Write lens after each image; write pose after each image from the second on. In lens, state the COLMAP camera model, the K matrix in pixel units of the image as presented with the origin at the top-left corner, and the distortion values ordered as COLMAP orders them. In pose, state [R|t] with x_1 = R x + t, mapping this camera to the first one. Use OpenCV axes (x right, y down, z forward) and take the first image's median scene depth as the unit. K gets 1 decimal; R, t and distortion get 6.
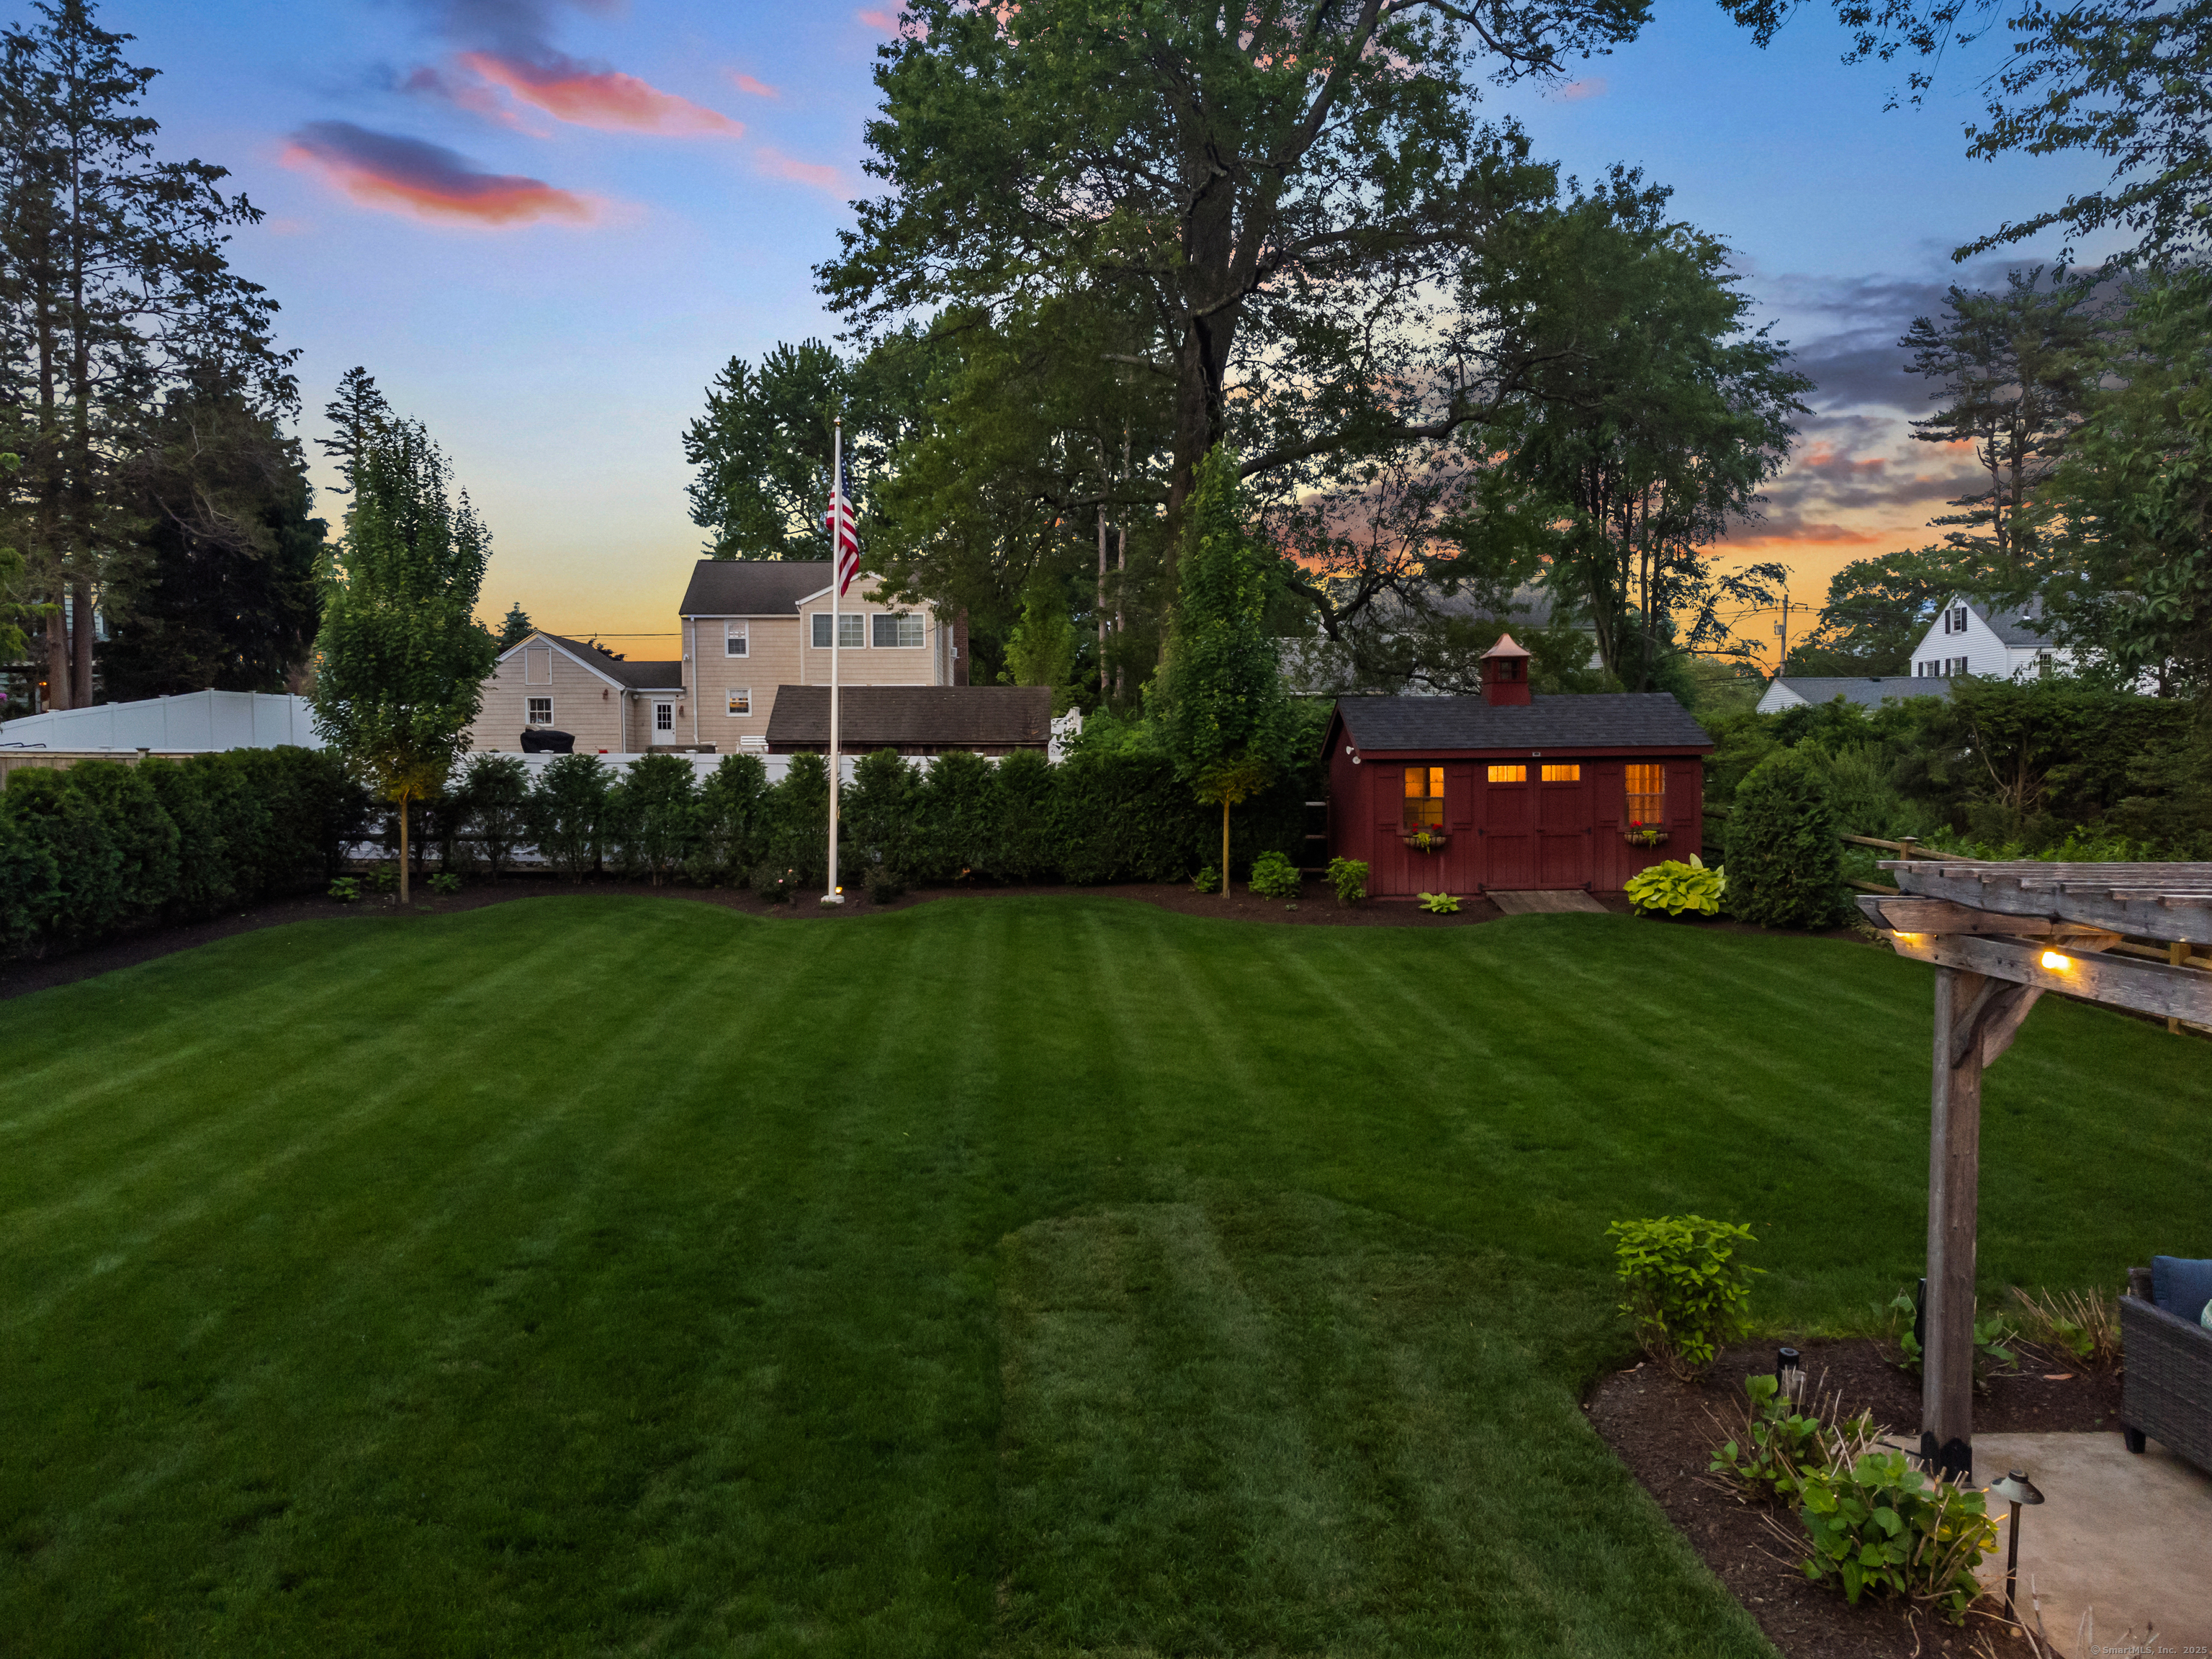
lens RADIAL K [[1689.3, 0, 1114.6], [0, 1689.3, 825.8], [0, 0, 1]] dist [0.012929, 0.011285]
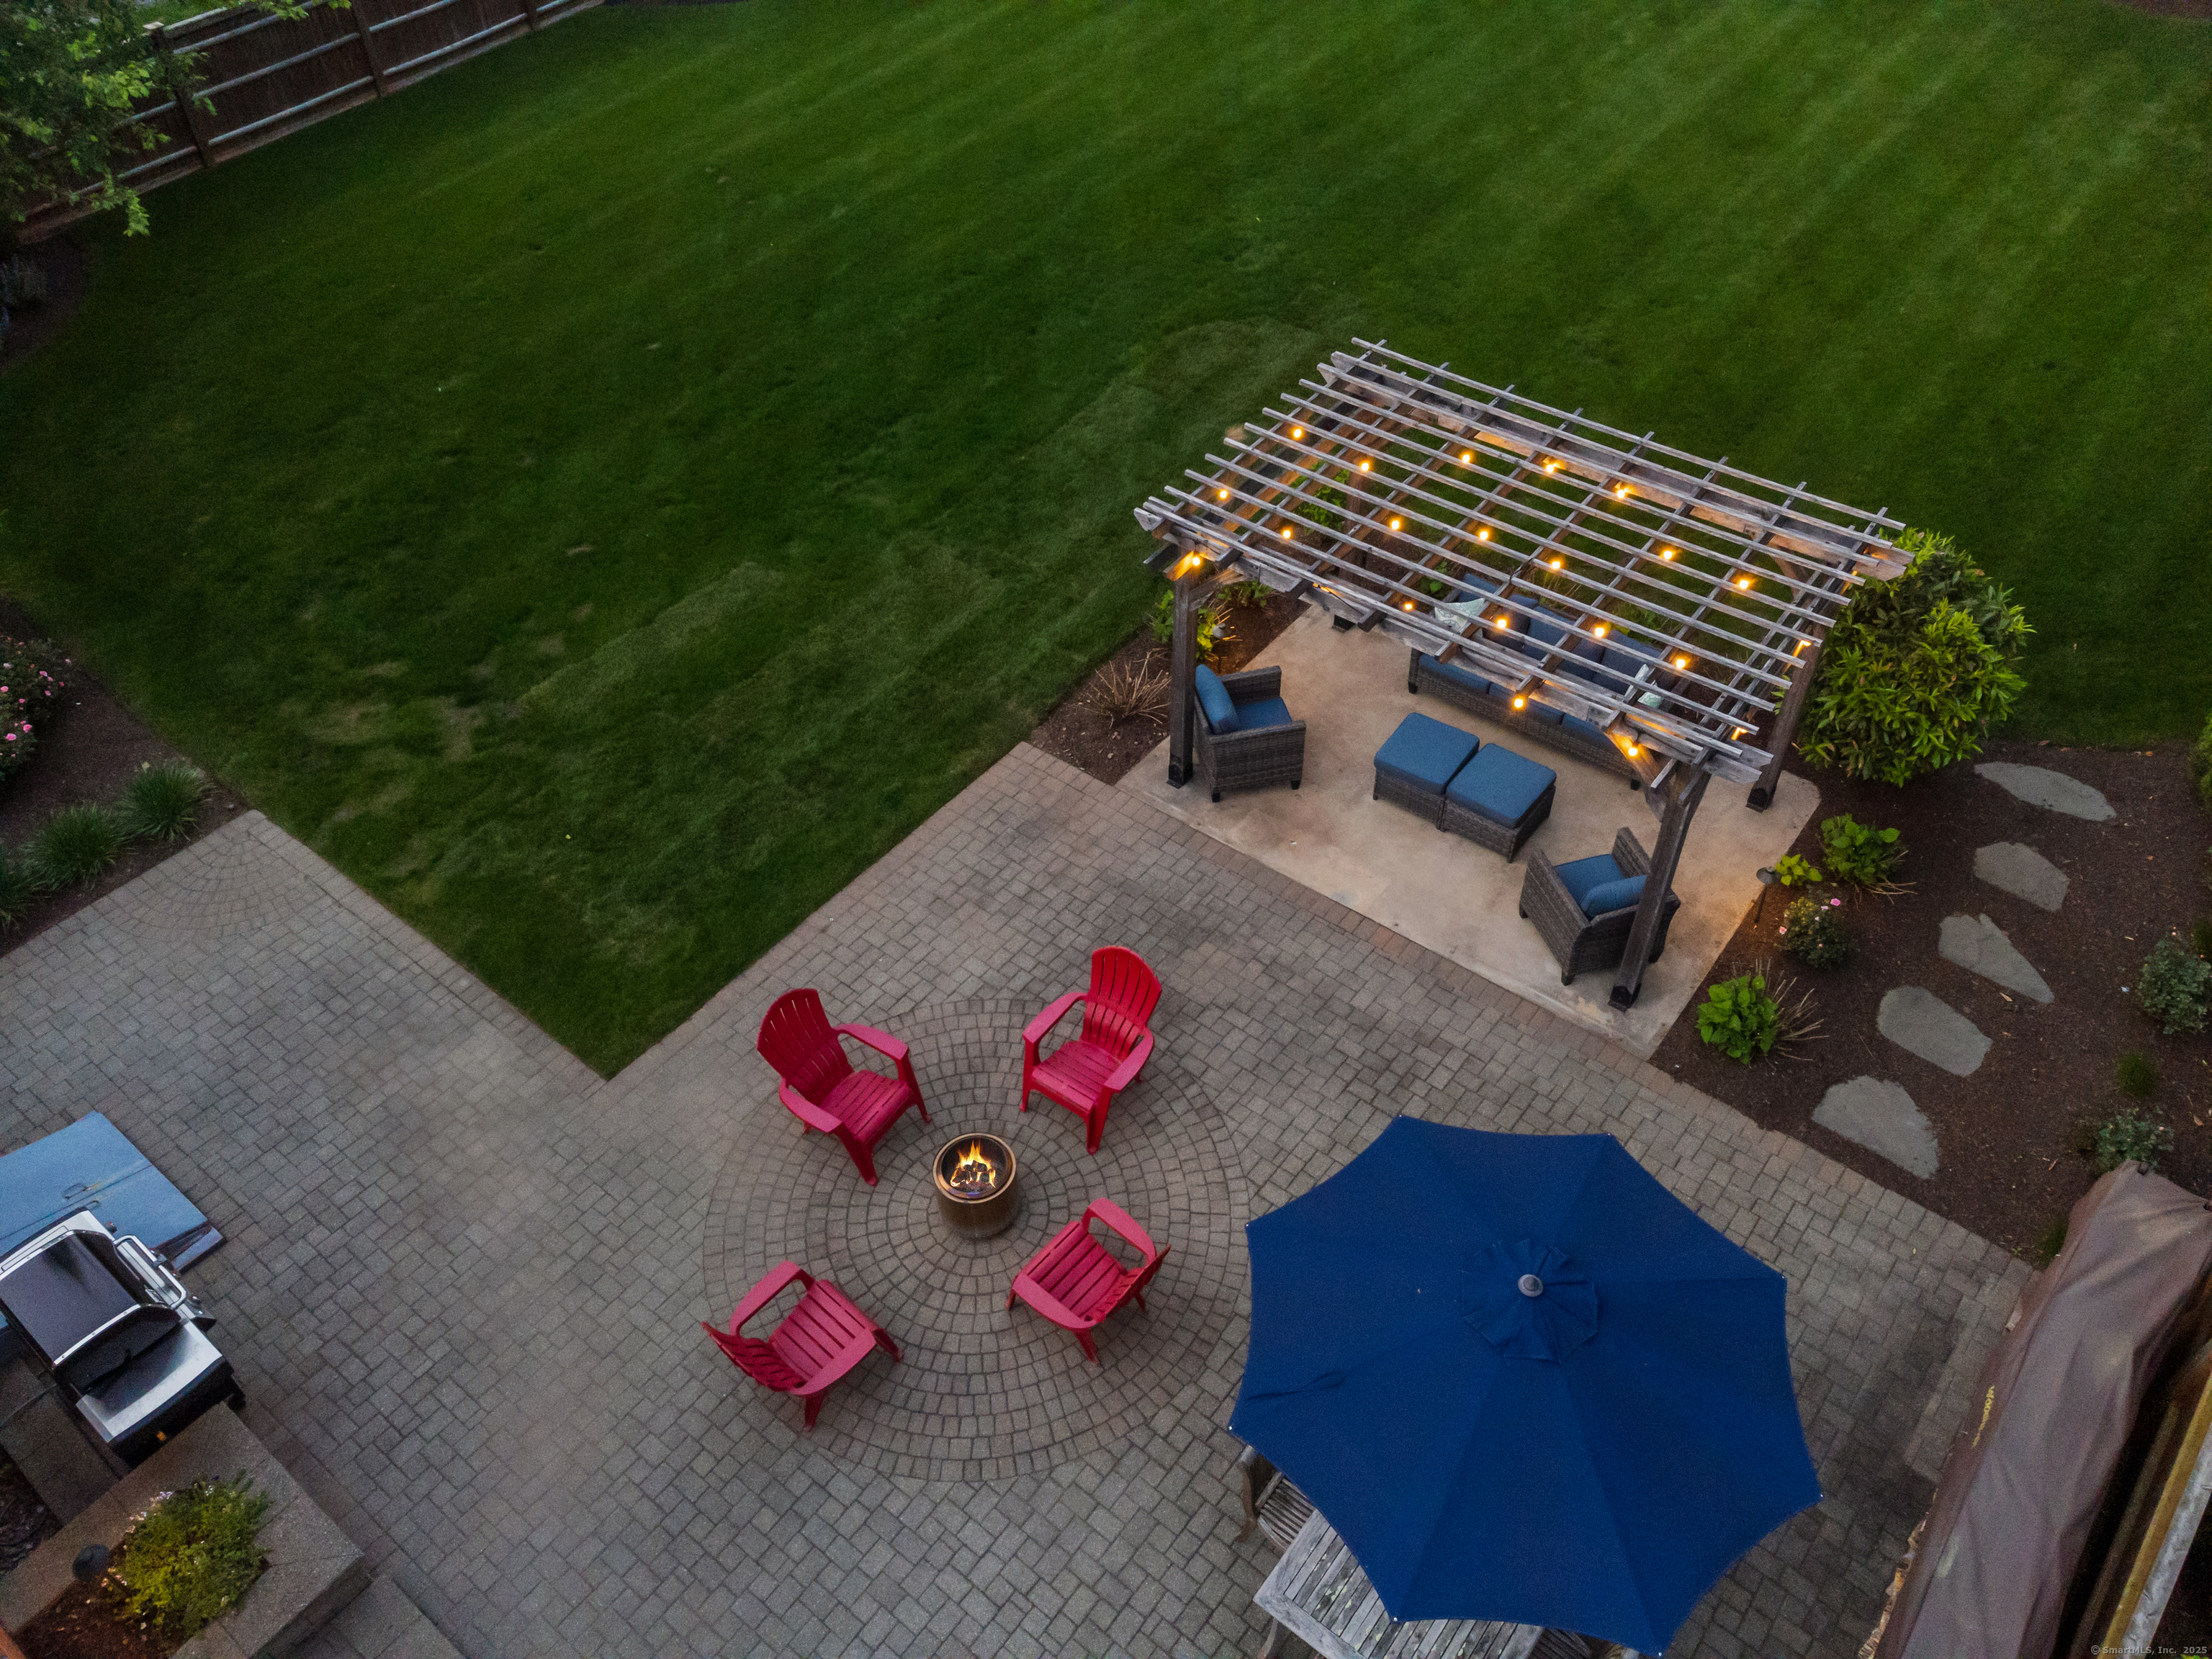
lens RADIAL K [[1722.6, 0, 1106.0], [0, 1722.6, 819.2], [0, 0, 1]] dist [0.025733, -0.002504]
pose [[0.748745, 0.447358, -0.489133, 0.293317], [-0.001291, 0.738899, 0.673815, -0.177842], [0.662857, -0.503884, 0.553825, -0.097443]]
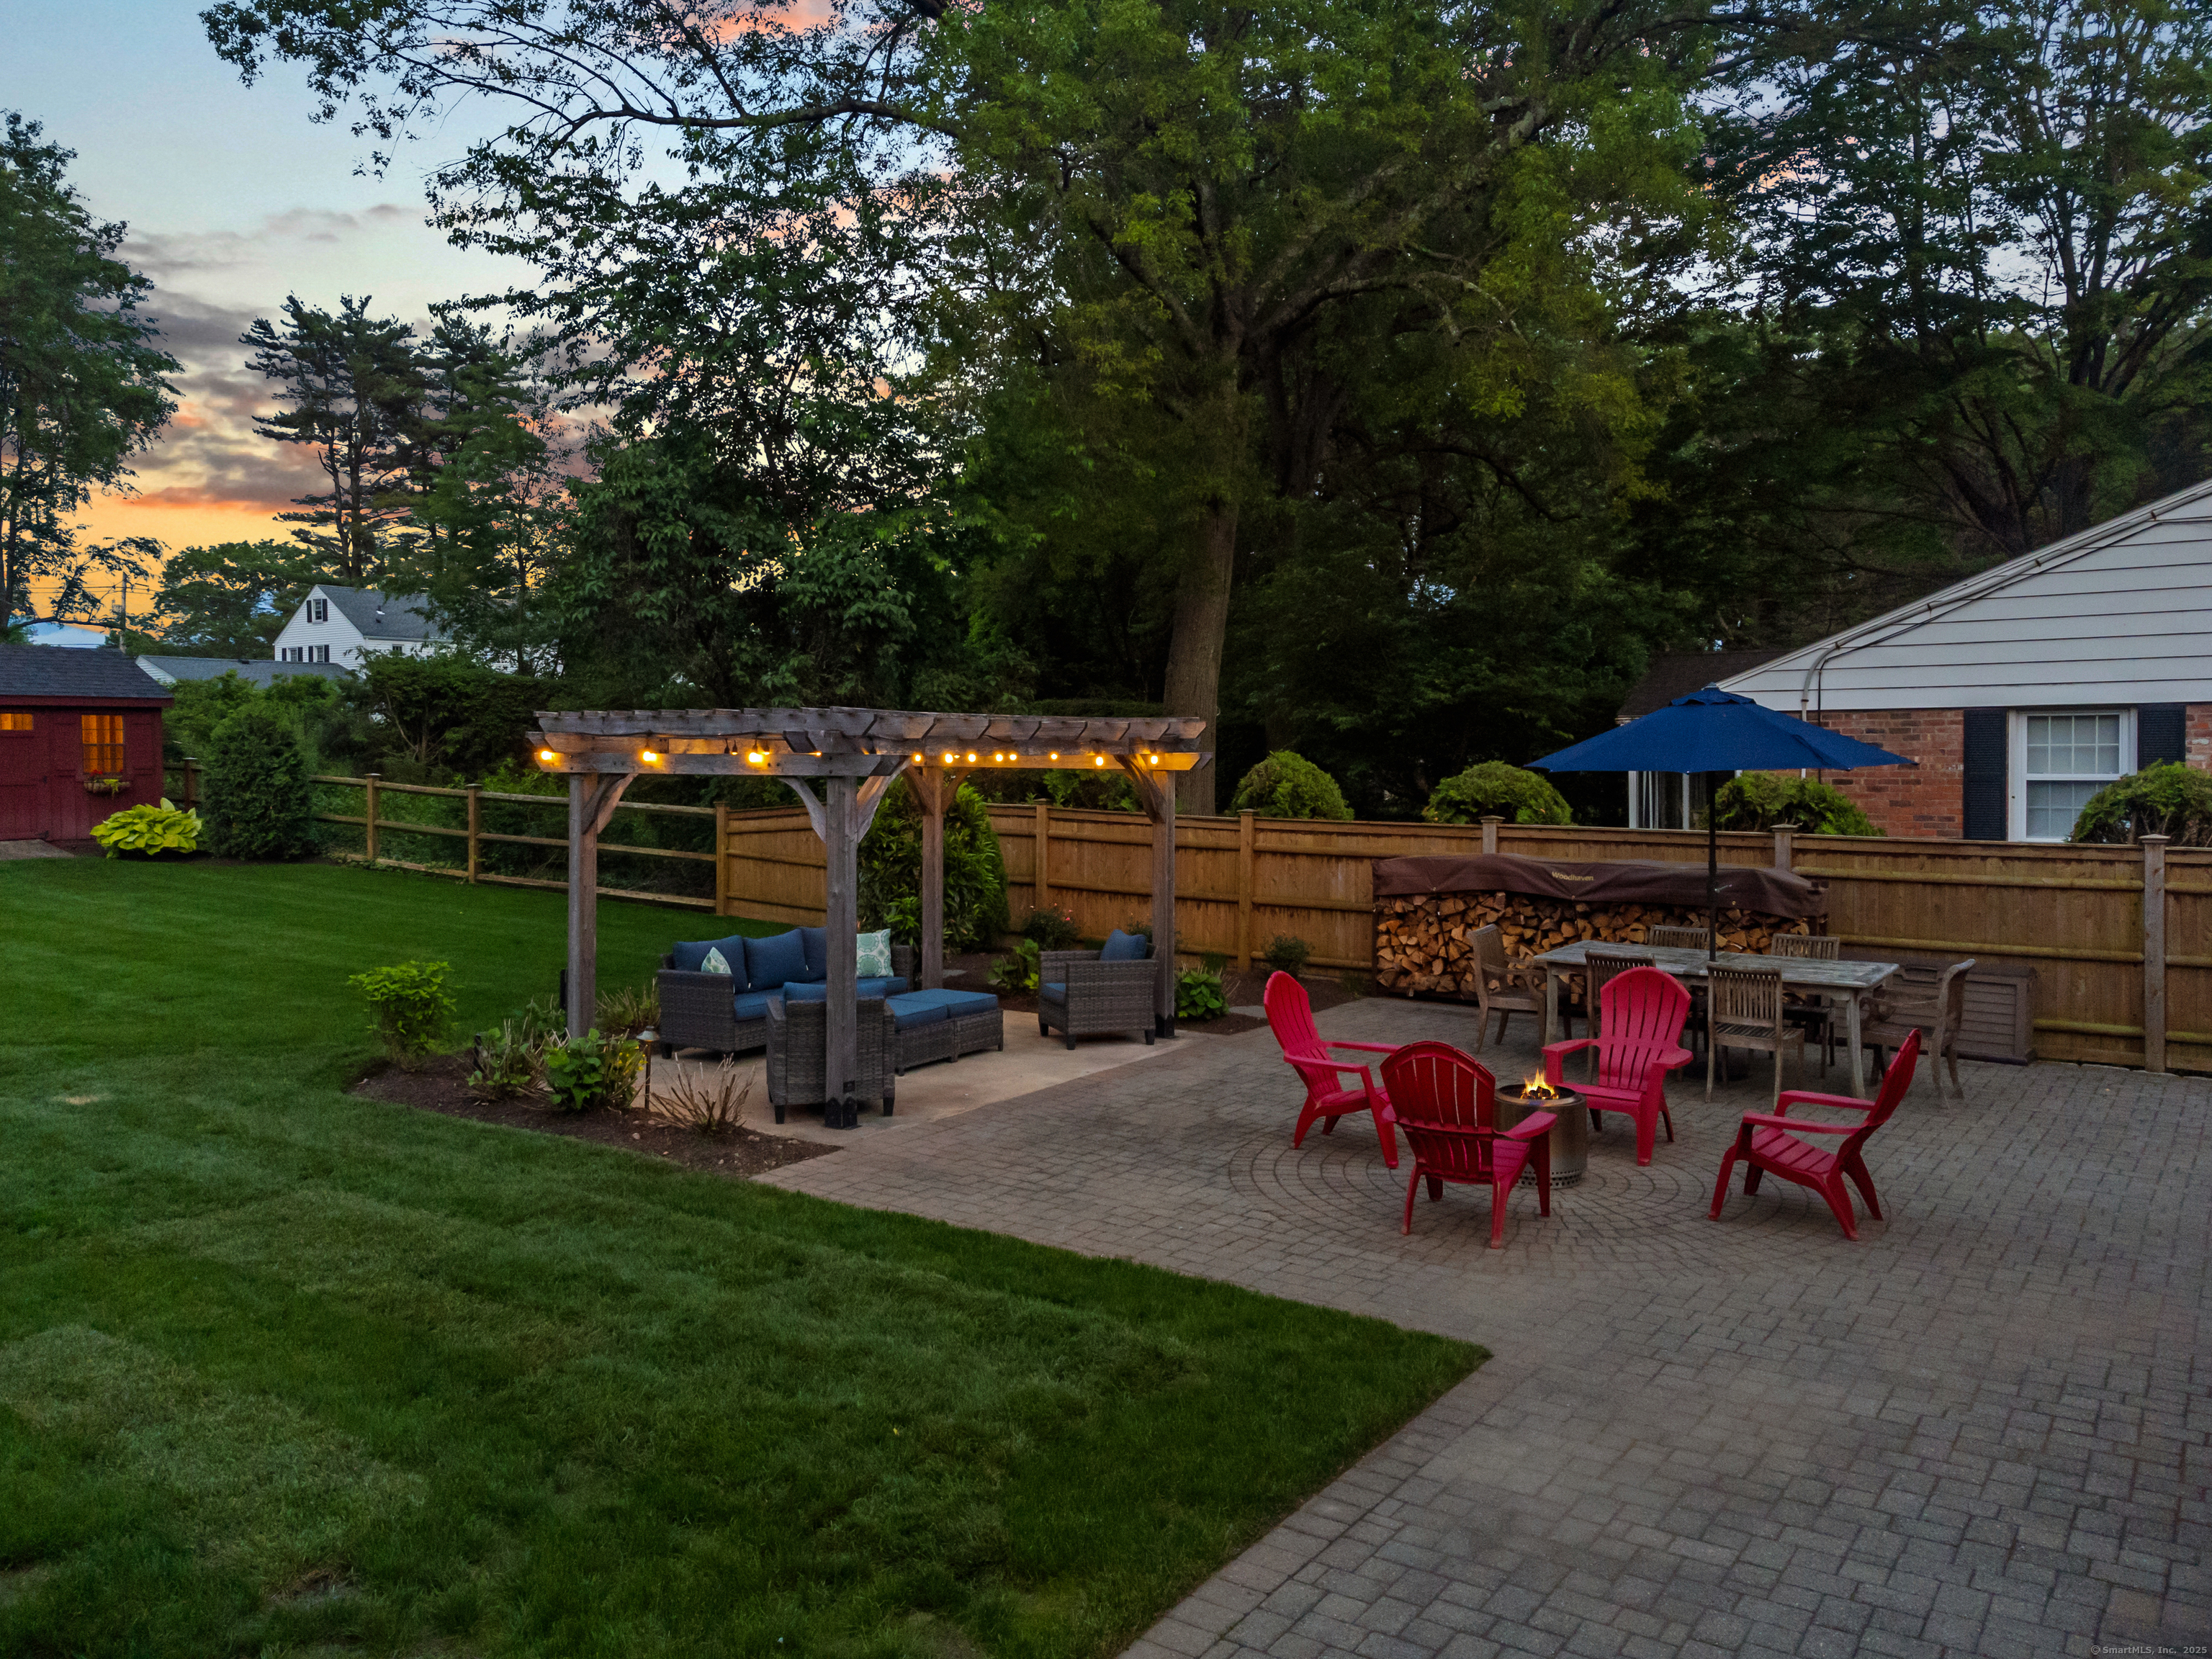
lens RADIAL K [[1689.3, 0, 1114.6], [0, 1689.3, 825.8], [0, 0, 1]] dist [0.012929, 0.011285]
pose [[0.602211, -0.030954, 0.797737, -0.099585], [0.030968, 0.999402, 0.015401, 0.023452], [-0.797736, 0.015429, 0.602809, -0.082452]]
